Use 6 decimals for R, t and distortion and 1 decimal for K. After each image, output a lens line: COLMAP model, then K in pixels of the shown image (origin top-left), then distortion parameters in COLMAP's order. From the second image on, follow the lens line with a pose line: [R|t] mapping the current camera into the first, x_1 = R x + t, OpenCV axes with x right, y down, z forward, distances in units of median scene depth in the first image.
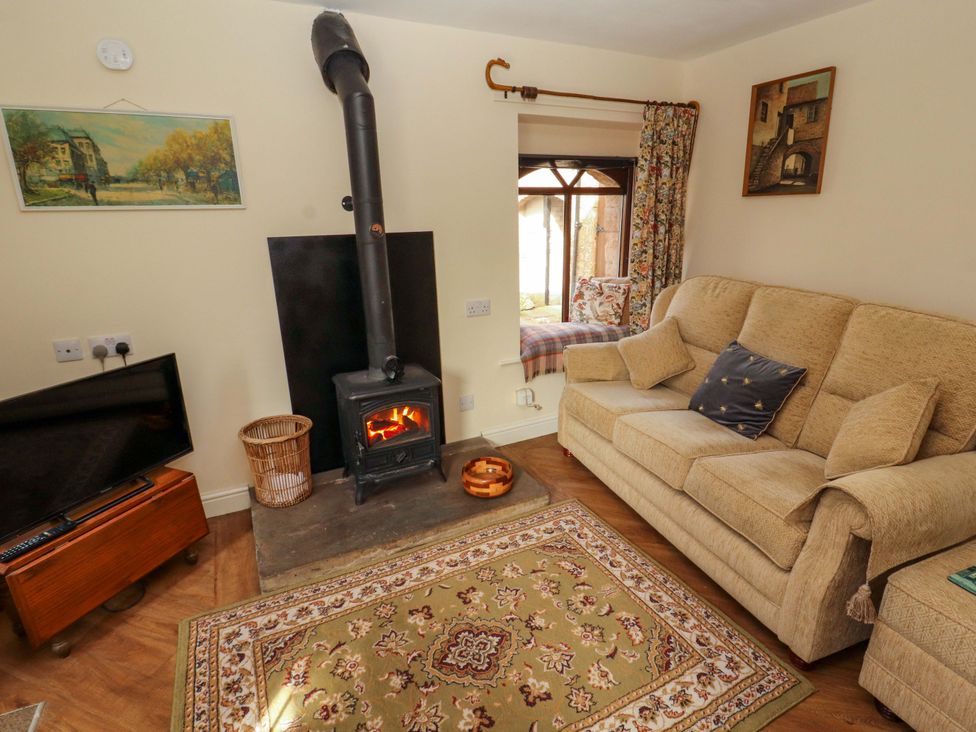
lens RADIAL K [[508.2, 0, 488.9], [0, 508.2, 364.4], [0, 0, 1]] dist [0.001563, -0.011910]
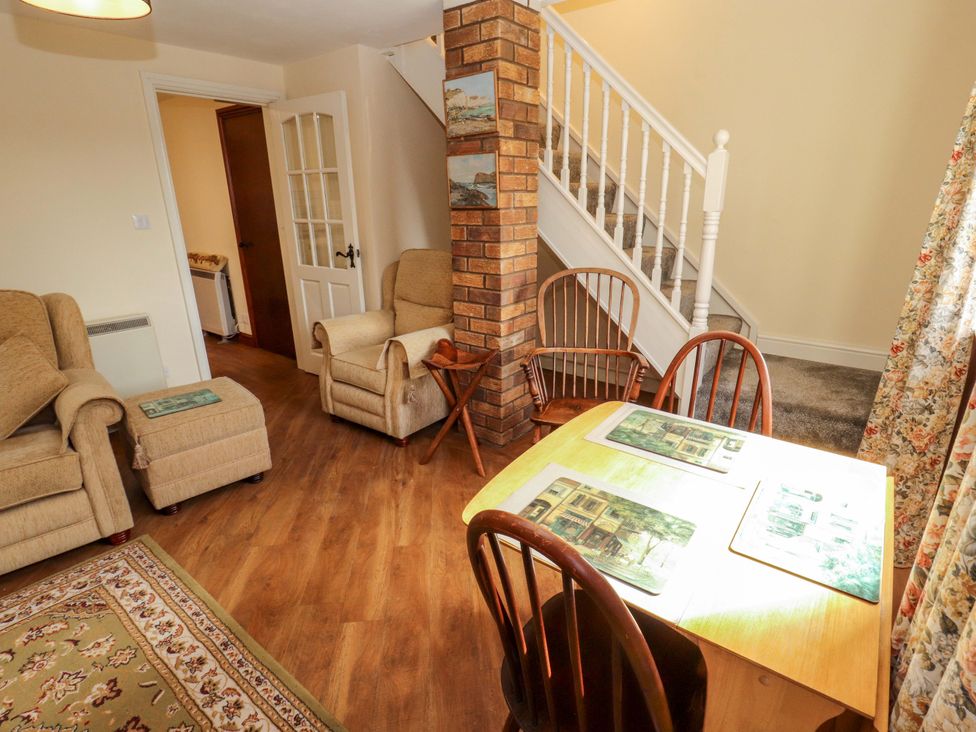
lens RADIAL K [[520.4, 0, 483.3], [0, 520.4, 361.9], [0, 0, 1]] dist [0.022174, -0.020167]
pose [[-0.411289, -0.258994, 0.873935, -0.502789], [0.278087, 0.877420, 0.390899, -0.058418], [-0.868049, 0.403803, -0.288851, 0.214844]]
